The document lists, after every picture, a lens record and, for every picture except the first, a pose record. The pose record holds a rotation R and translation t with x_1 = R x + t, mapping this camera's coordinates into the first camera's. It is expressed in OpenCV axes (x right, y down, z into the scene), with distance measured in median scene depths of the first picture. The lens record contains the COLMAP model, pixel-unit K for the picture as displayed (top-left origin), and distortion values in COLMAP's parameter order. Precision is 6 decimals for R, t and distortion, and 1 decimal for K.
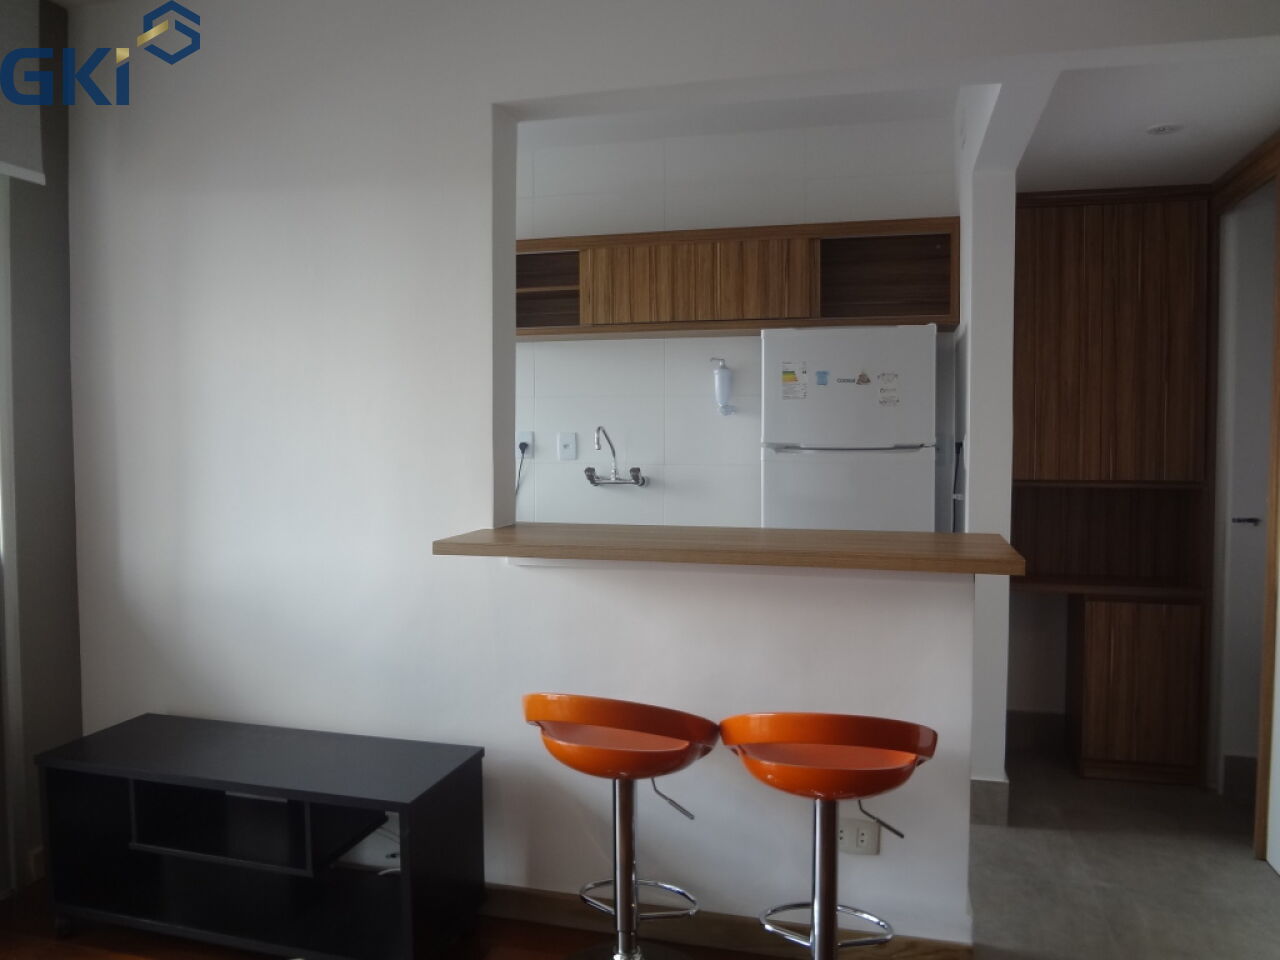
lens RADIAL K [[958.5, 0, 640.0], [0, 958.5, 480.0], [0, 0, 1]] dist [-0.045492, 0.002785]
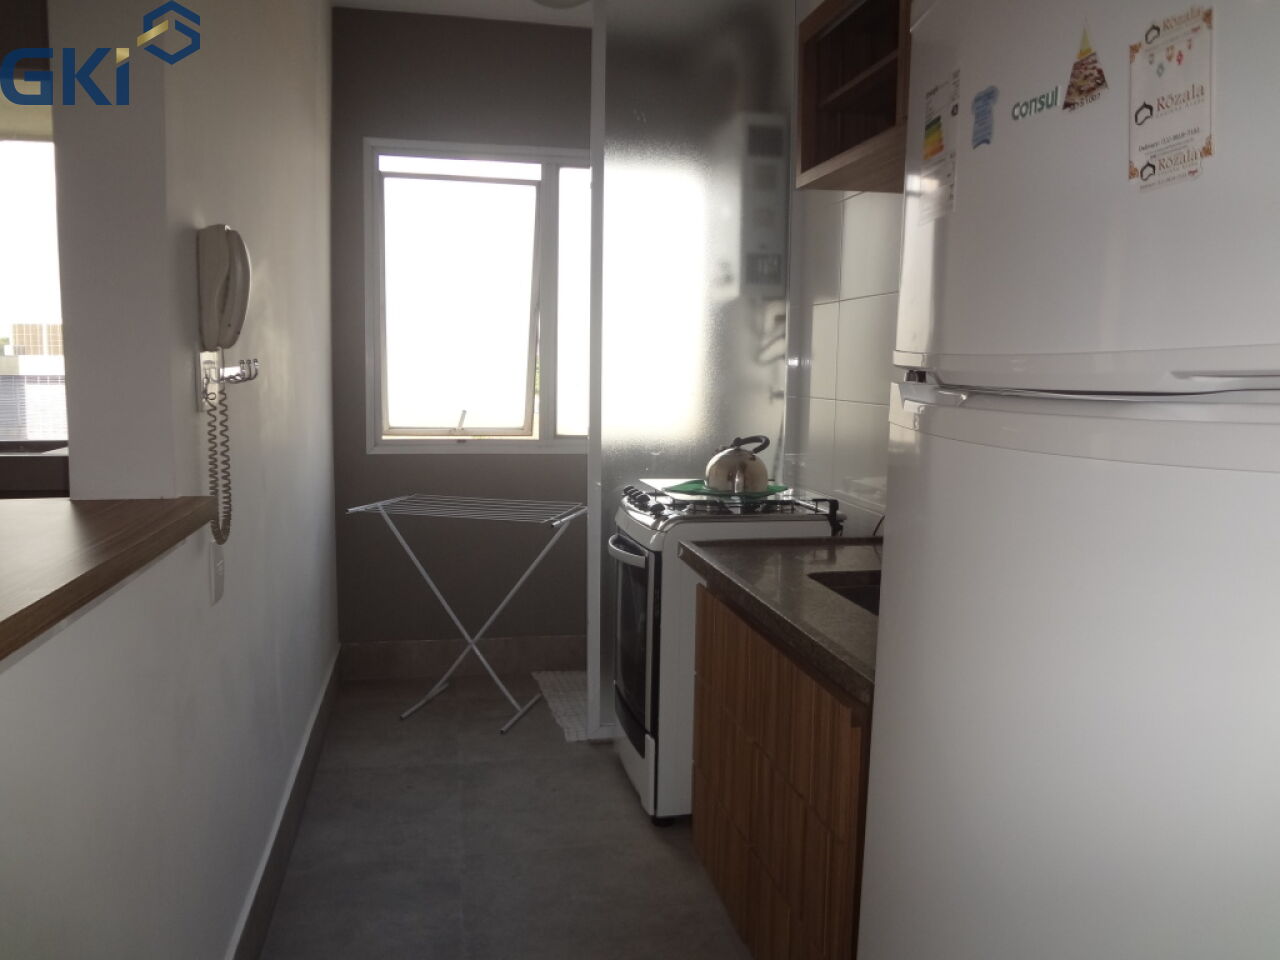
lens RADIAL K [[958.5, 0, 640.0], [0, 958.5, 480.0], [0, 0, 1]] dist [-0.045492, 0.002785]
pose [[0.454366, 0.109563, -0.884052, 0.371713], [-0.056020, 0.993958, 0.094391, -0.026884], [0.889052, 0.006637, 0.457758, 0.771673]]
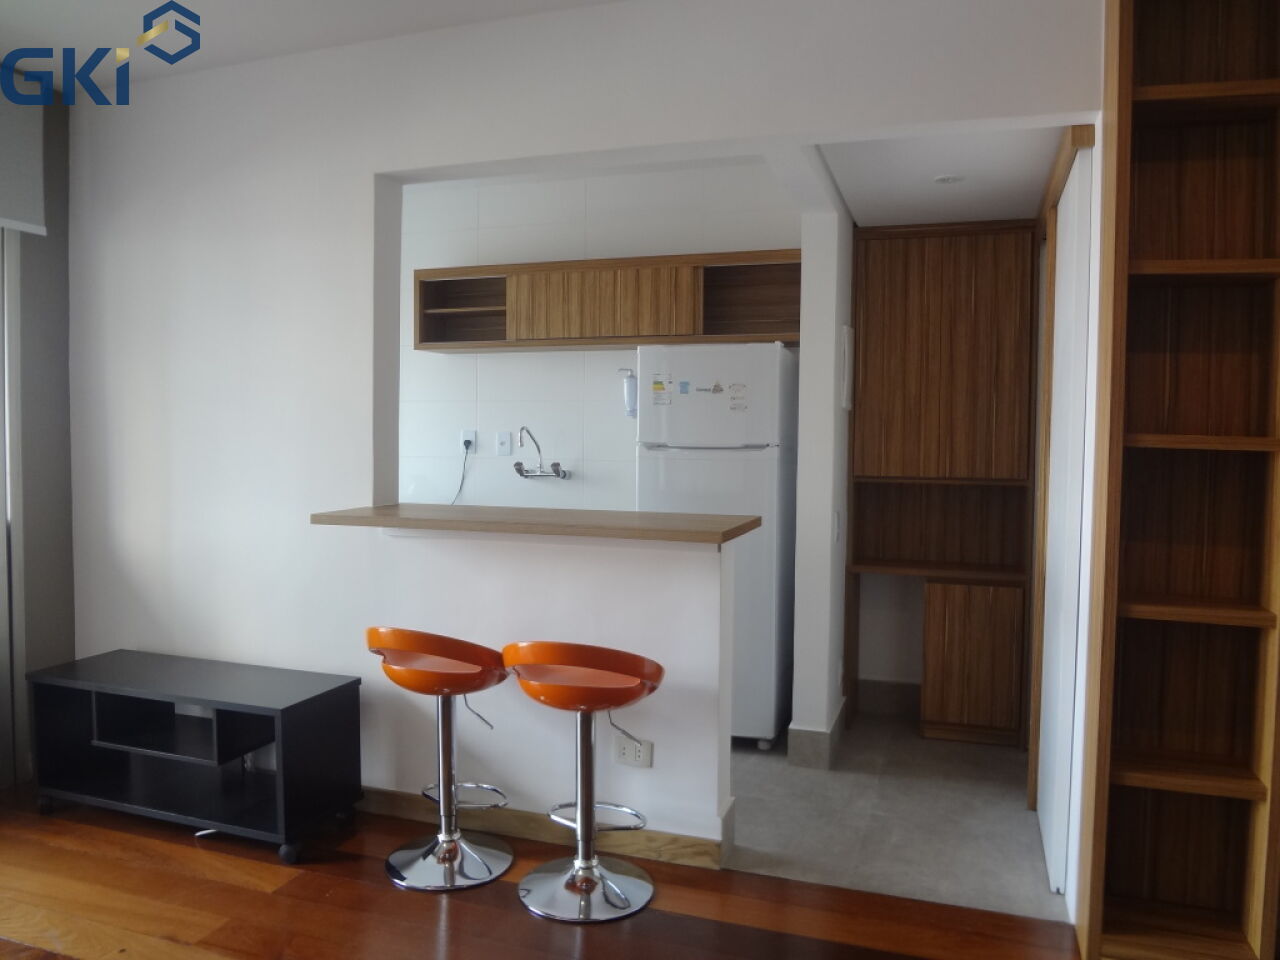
lens RADIAL K [[958.5, 0, 640.0], [0, 958.5, 480.0], [0, 0, 1]] dist [-0.045492, 0.002785]
pose [[0.997543, 0.012660, -0.068905, 0.210955], [-0.012630, 0.999920, 0.000871, 0.007078], [0.068911, 0.000002, 0.997623, -0.178838]]
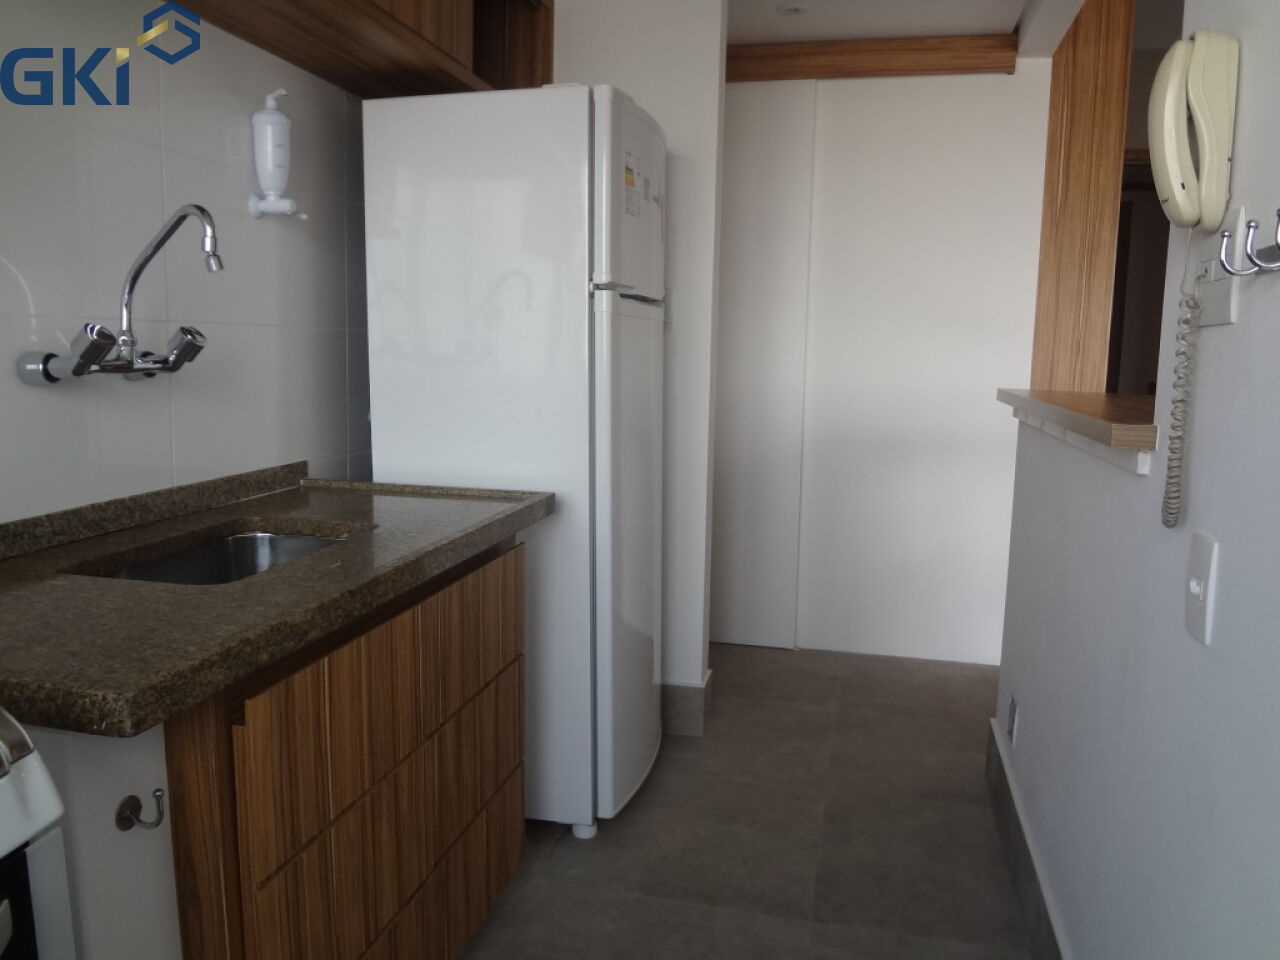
lens RADIAL K [[967.2, 0, 640.0], [0, 967.2, 480.0], [0, 0, 1]] dist [0.003147, 0.002440]
pose [[-0.034800, -0.144744, 0.988857, -0.473658], [0.027585, 0.988940, 0.145727, -0.005838], [-0.999014, 0.032349, -0.030422, 0.992464]]
